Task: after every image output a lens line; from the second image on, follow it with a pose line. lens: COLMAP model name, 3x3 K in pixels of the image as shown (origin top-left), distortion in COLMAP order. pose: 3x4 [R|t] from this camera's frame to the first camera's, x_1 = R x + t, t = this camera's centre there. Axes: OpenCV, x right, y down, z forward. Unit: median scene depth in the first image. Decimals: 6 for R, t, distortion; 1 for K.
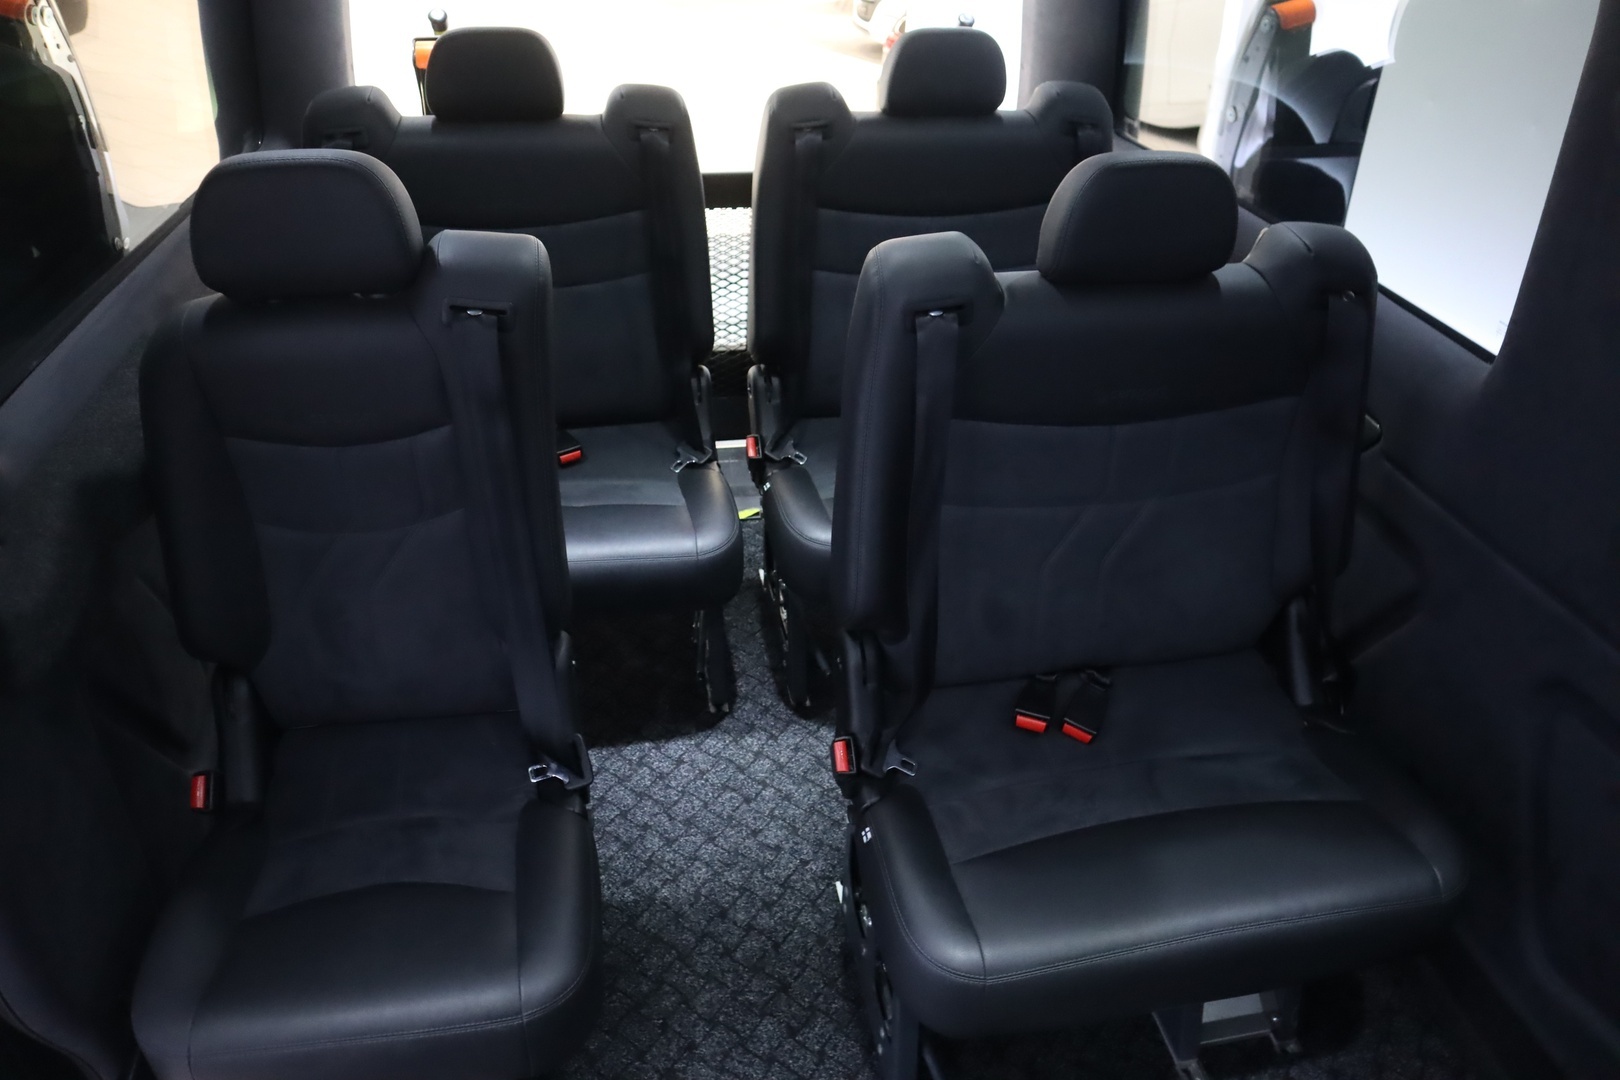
lens RADIAL K [[1135.4, 0, 800.0], [0, 1135.4, 530.0], [0, 0, 1]] dist [-0.087263, 0.043458]
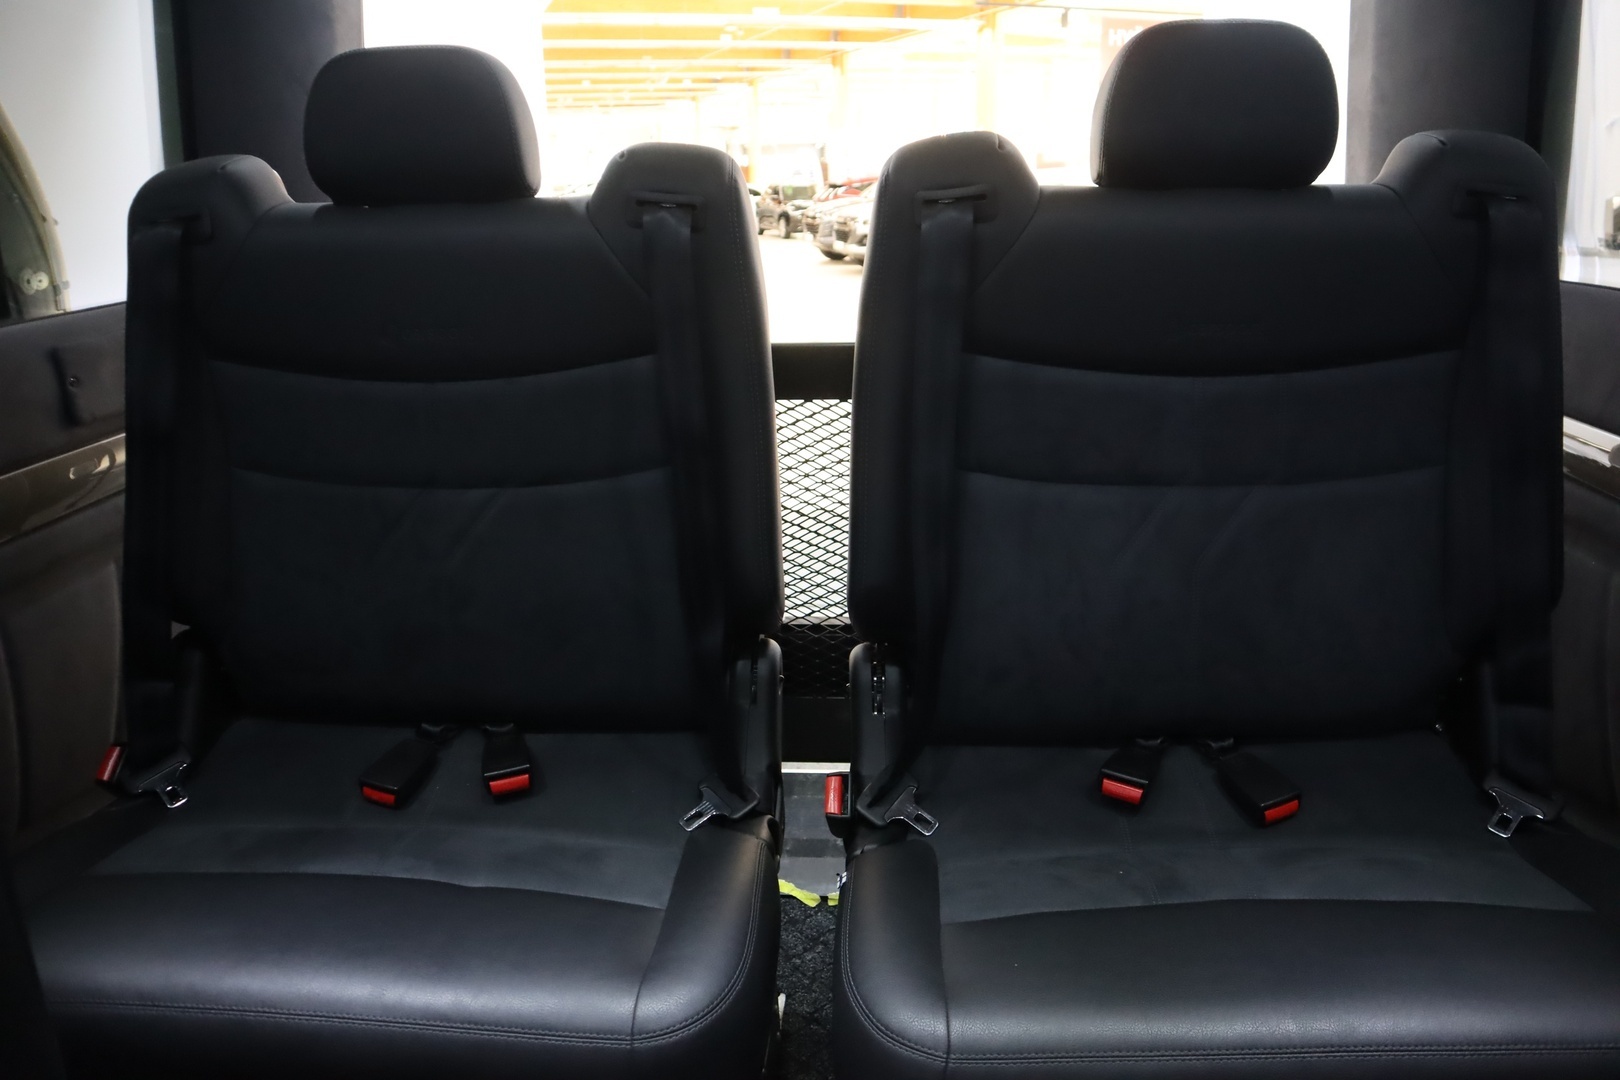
lens RADIAL K [[1135.4, 0, 813.5], [0, 1135.4, 529.9], [0, 0, 1]] dist [-0.087263, 0.043458]
pose [[0.970526, 0.029762, -0.239153, 0.078874], [-0.090636, 0.964567, -0.247780, -0.068020], [0.223305, 0.262152, 0.938835, 0.528007]]
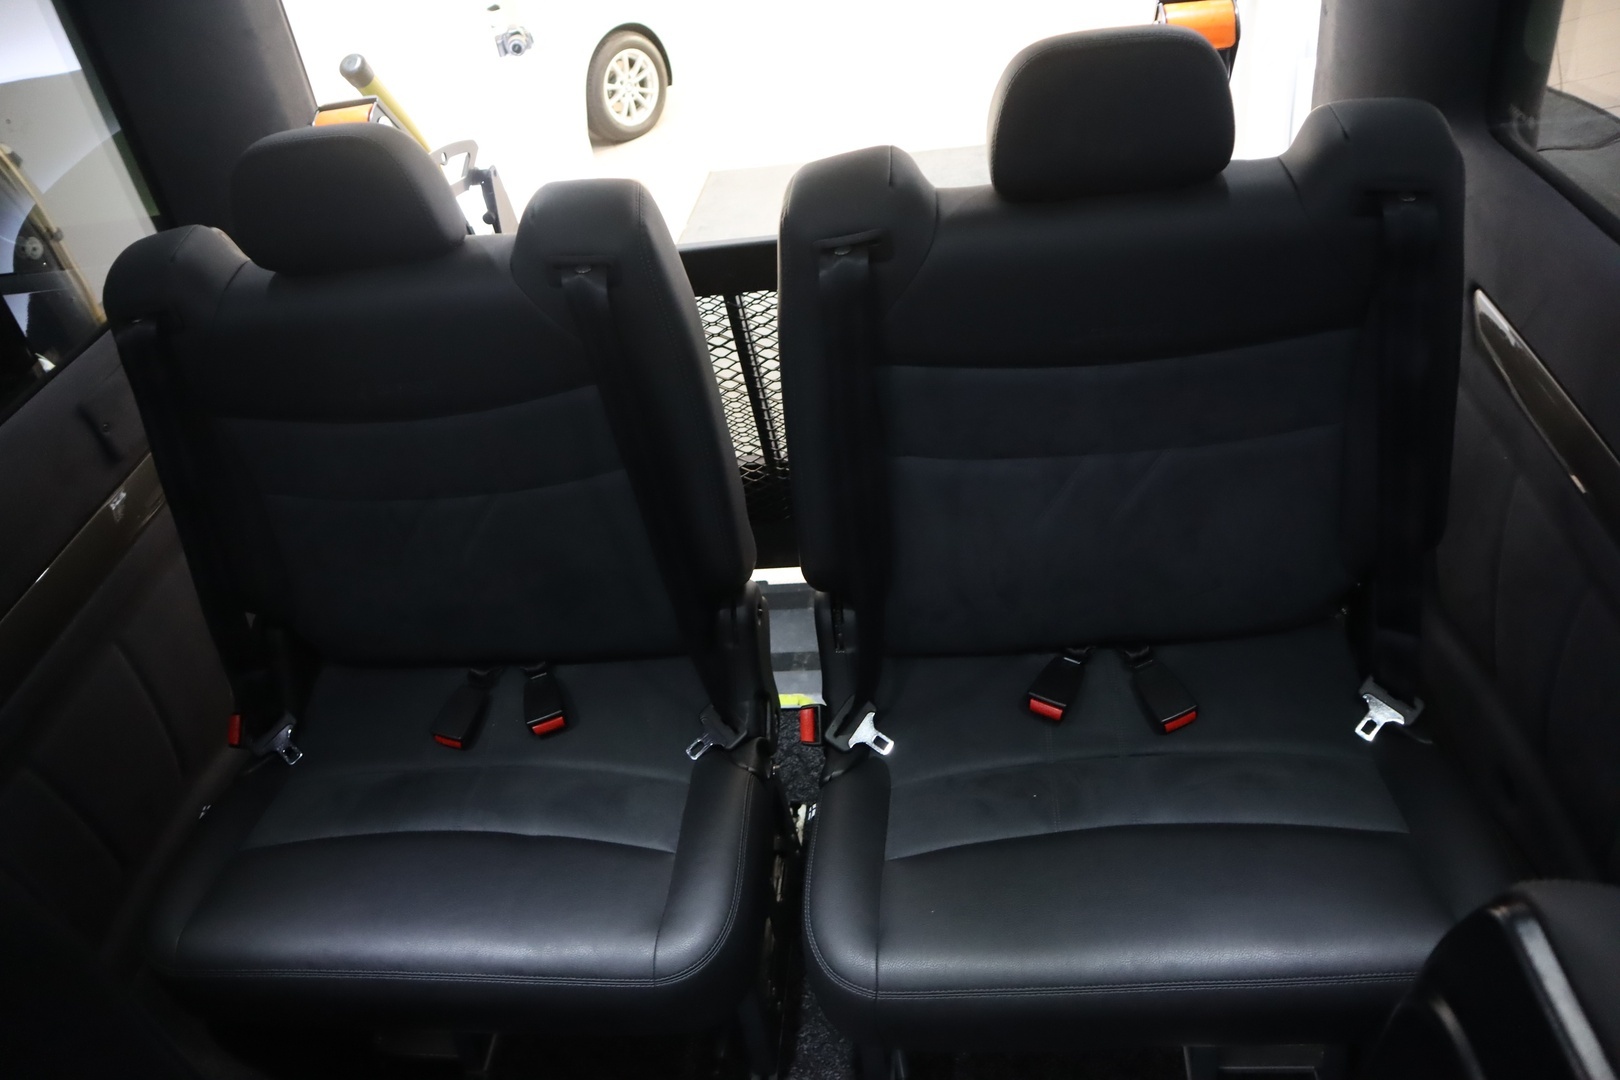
lens RADIAL K [[1135.4, 0, 809.8], [0, 1135.4, 553.5], [0, 0, 1]] dist [-0.087263, 0.043458]
pose [[0.953801, 0.034772, -0.298420, 0.164480], [0.004986, 0.991311, 0.131443, -0.284077], [0.300398, -0.126858, 0.945340, 0.454813]]
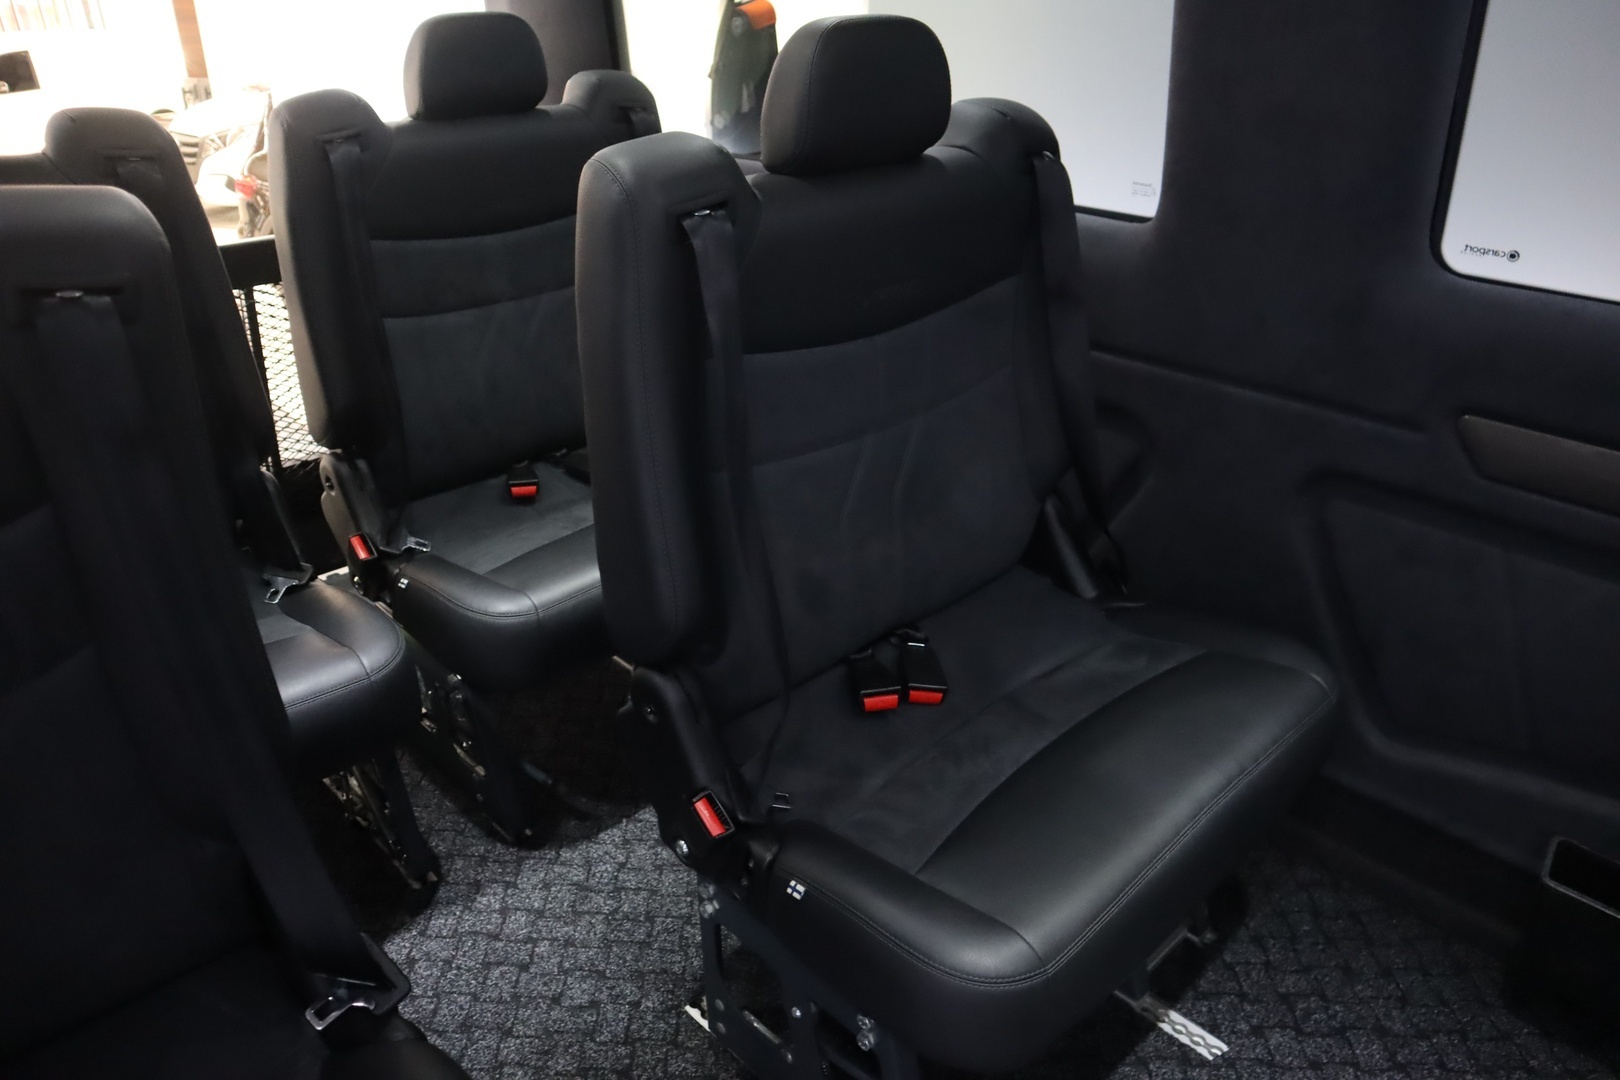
lens RADIAL K [[1135.4, 0, 807.0], [0, 1135.4, 530.2], [0, 0, 1]] dist [-0.087263, 0.043458]
pose [[0.835657, -0.263508, 0.481913, -0.173928], [0.320926, 0.946298, -0.039067, 0.050863], [-0.445739, 0.187305, 0.875348, 0.200491]]
